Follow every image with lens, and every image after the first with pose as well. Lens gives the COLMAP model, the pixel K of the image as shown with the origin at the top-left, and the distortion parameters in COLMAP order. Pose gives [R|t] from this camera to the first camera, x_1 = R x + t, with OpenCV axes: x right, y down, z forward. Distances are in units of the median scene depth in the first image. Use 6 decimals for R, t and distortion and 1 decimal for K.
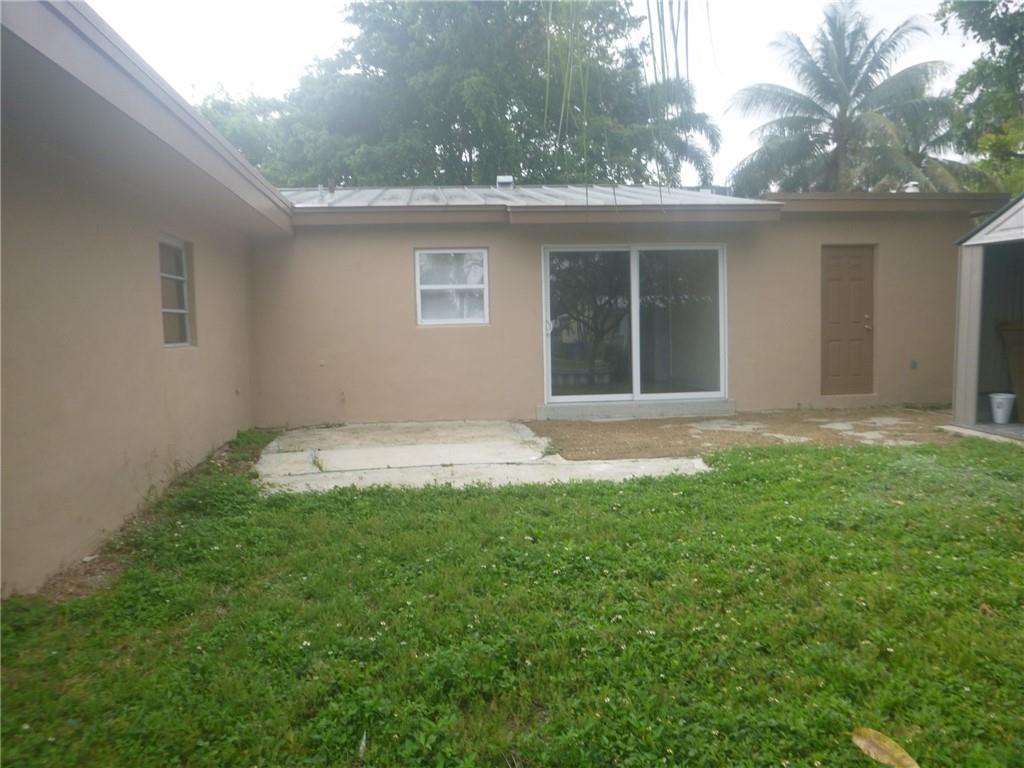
lens RADIAL K [[746.6, 0, 497.3], [0, 746.6, 384.2], [0, 0, 1]] dist [-0.031166, 0.011928]
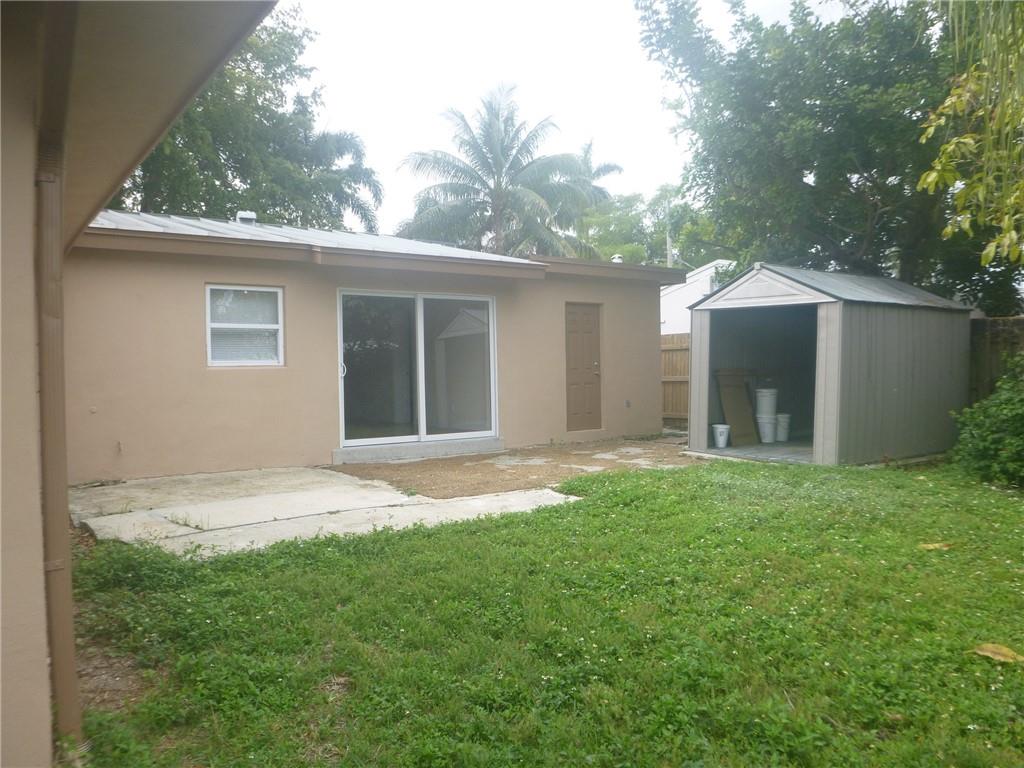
lens RADIAL K [[746.6, 0, 497.3], [0, 746.6, 384.2], [0, 0, 1]] dist [-0.031166, 0.011928]
pose [[0.873303, 0.001331, 0.487175, -0.223709], [0.028105, 0.998193, -0.053108, 0.000392], [-0.486366, 0.060072, 0.871688, 0.037648]]
